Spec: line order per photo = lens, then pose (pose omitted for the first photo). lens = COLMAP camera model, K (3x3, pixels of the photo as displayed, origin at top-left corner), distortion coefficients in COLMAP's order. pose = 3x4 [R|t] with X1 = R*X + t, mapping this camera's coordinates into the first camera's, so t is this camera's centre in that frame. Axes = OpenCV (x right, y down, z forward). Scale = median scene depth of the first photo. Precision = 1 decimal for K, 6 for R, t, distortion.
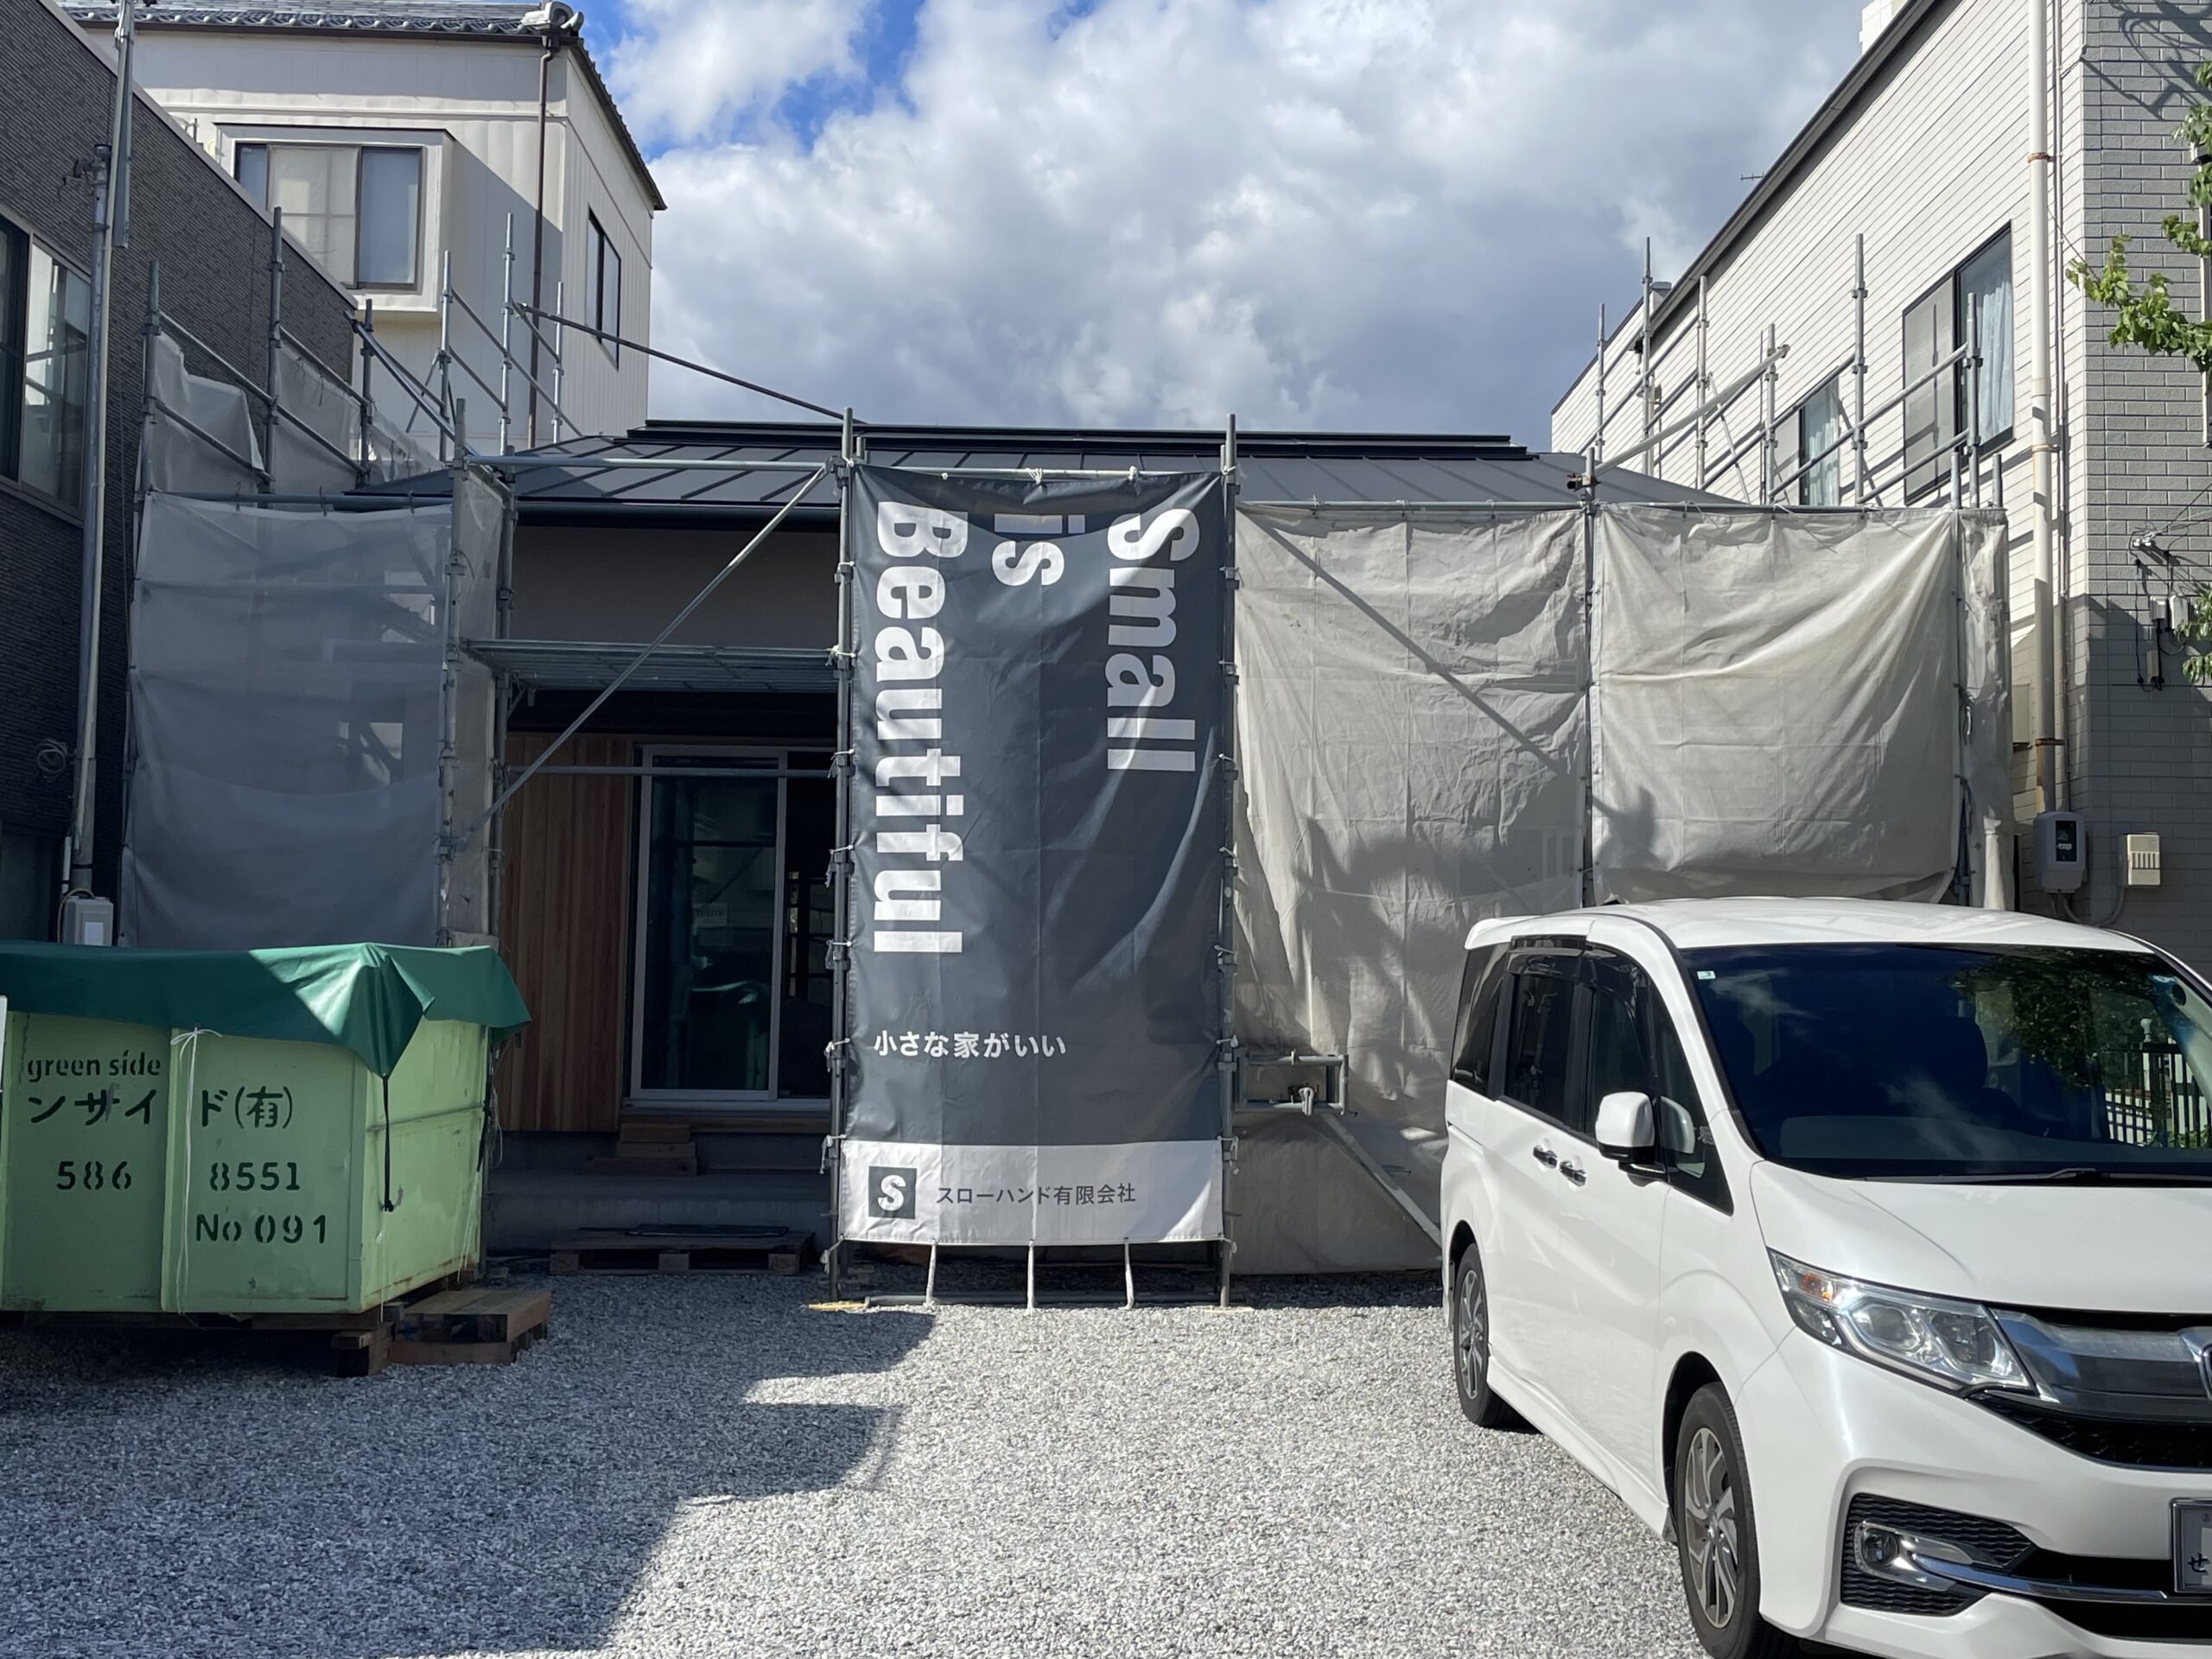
lens RADIAL K [[2378.9, 0, 1100.9], [0, 2378.9, 828.9], [0, 0, 1]] dist [0.044599, 0.000000]
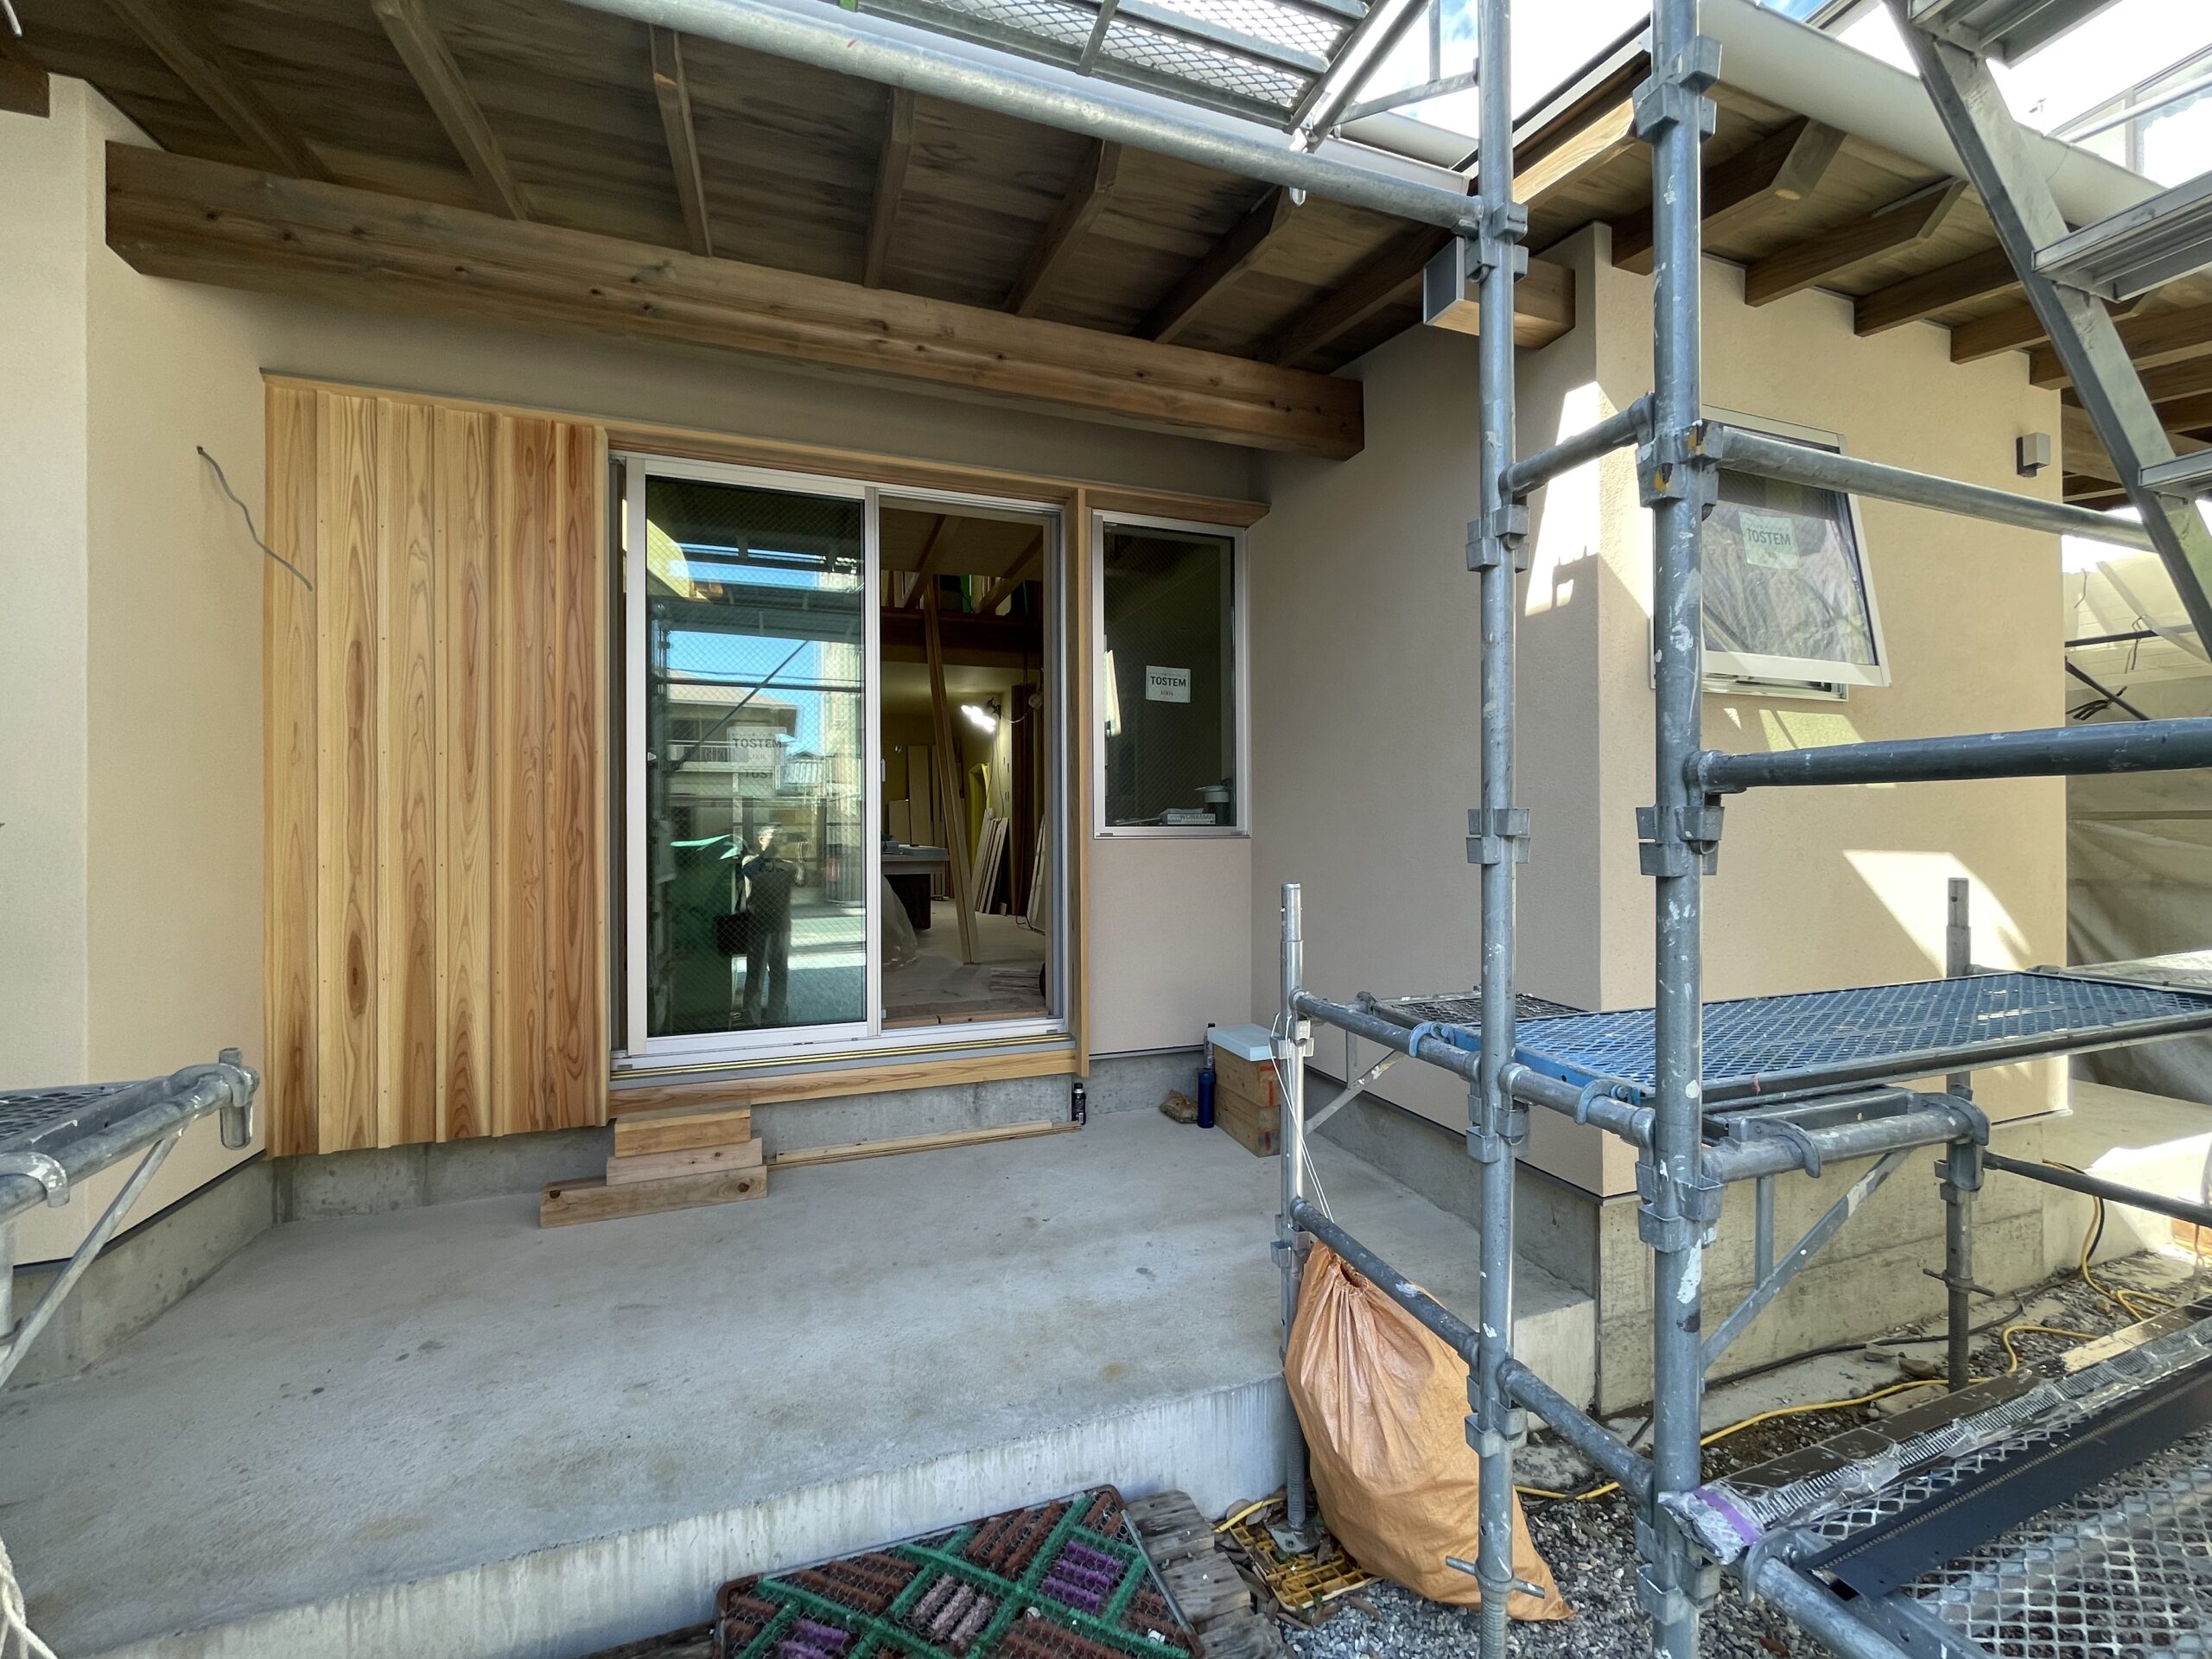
lens RADIAL K [[891.5, 0, 1099.3], [0, 891.5, 833.0], [0, 0, 1]] dist [-0.003382, -0.000209]
pose [[0.946282, -0.021828, 0.322604, -0.193978], [-0.004958, 0.996622, 0.081976, 0.048603], [-0.323304, -0.079172, 0.942977, 0.938099]]
